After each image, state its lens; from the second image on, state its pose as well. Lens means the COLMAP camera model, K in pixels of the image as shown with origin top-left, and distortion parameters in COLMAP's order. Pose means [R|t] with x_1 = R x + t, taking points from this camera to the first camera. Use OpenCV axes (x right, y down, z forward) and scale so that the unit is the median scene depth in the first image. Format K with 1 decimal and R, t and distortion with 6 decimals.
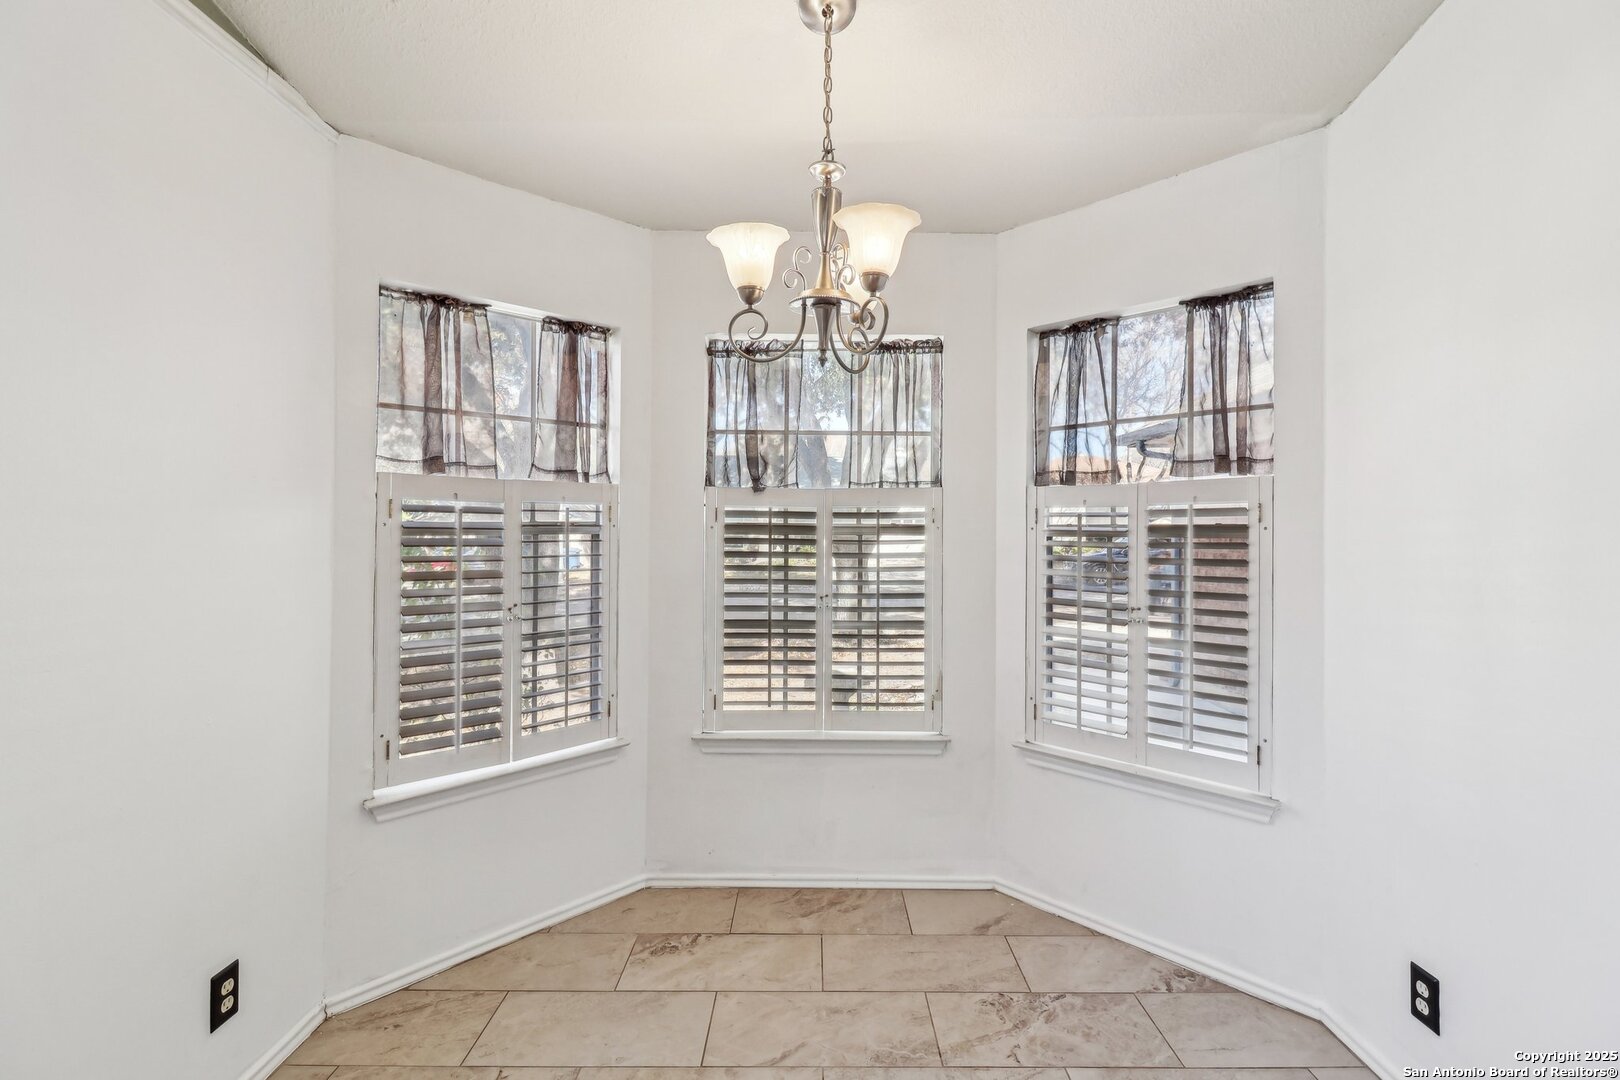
lens RADIAL K [[758.5, 0, 811.5], [0, 758.5, 529.3], [0, 0, 1]] dist [0.002664, -0.001540]
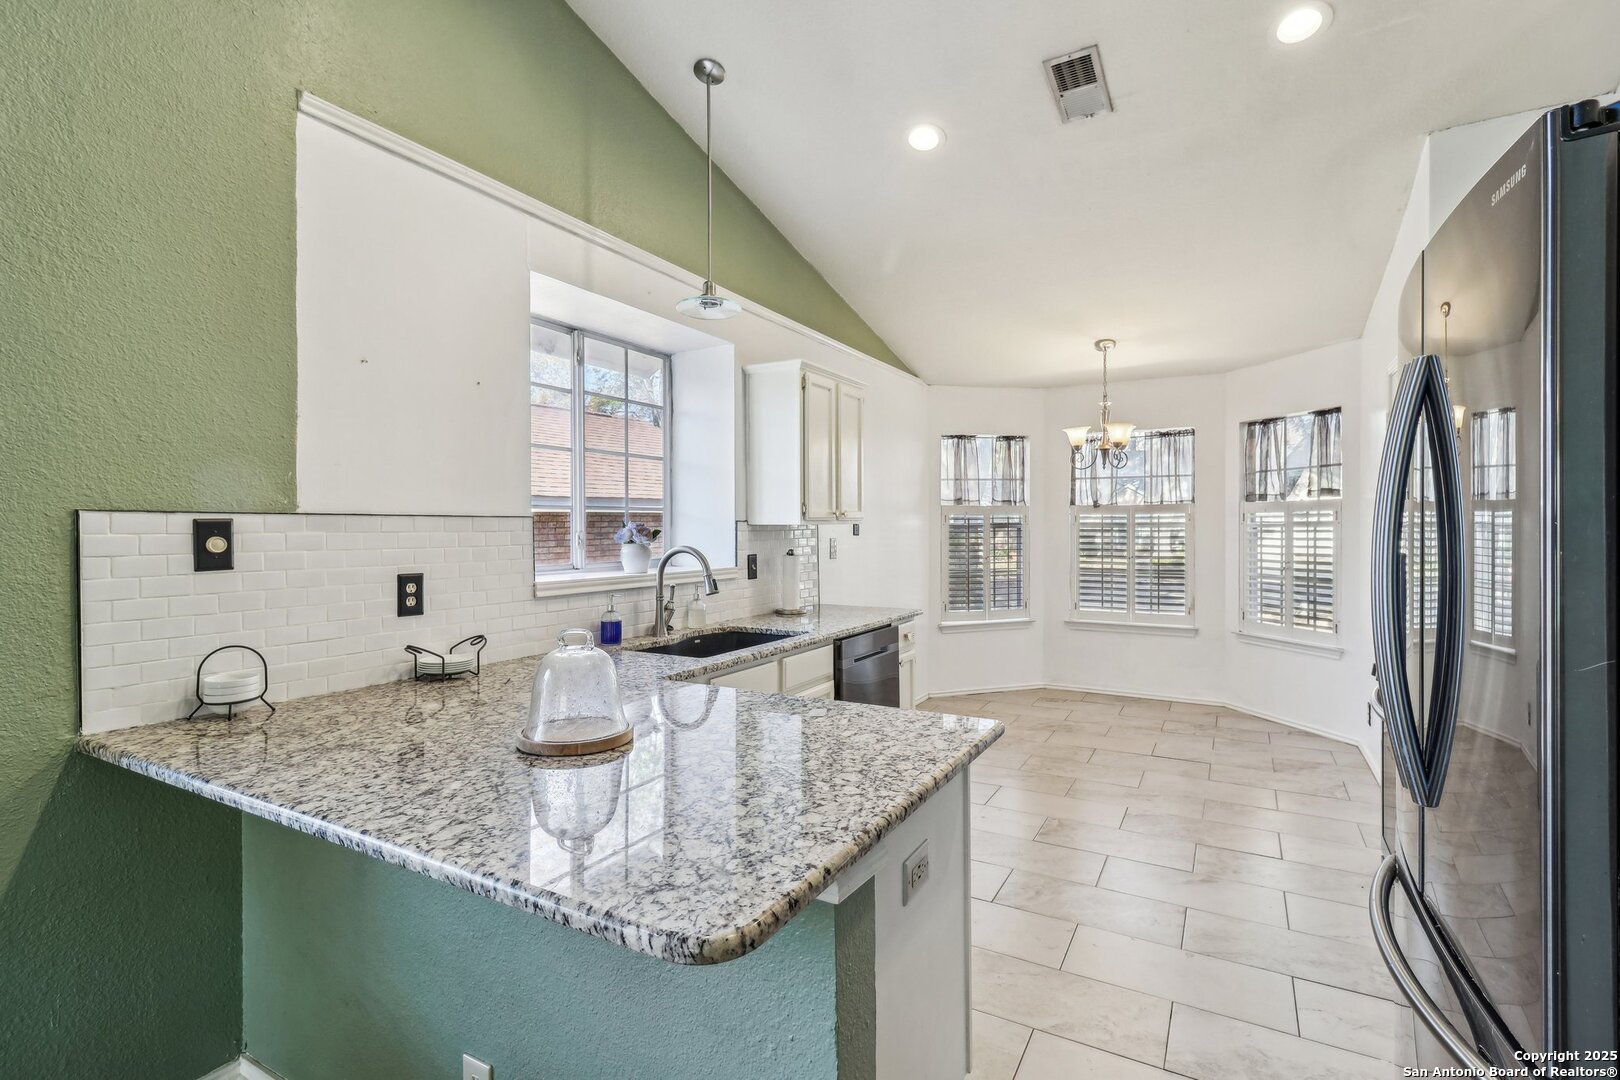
lens RADIAL K [[758.5, 0, 805.0], [0, 758.5, 533.9], [0, 0, 1]] dist [0.002664, -0.001540]
pose [[0.870864, -0.003048, -0.491514, 0.301908], [0.009023, 0.999911, 0.009786, -0.003961], [0.491441, -0.012957, 0.870815, -1.430018]]
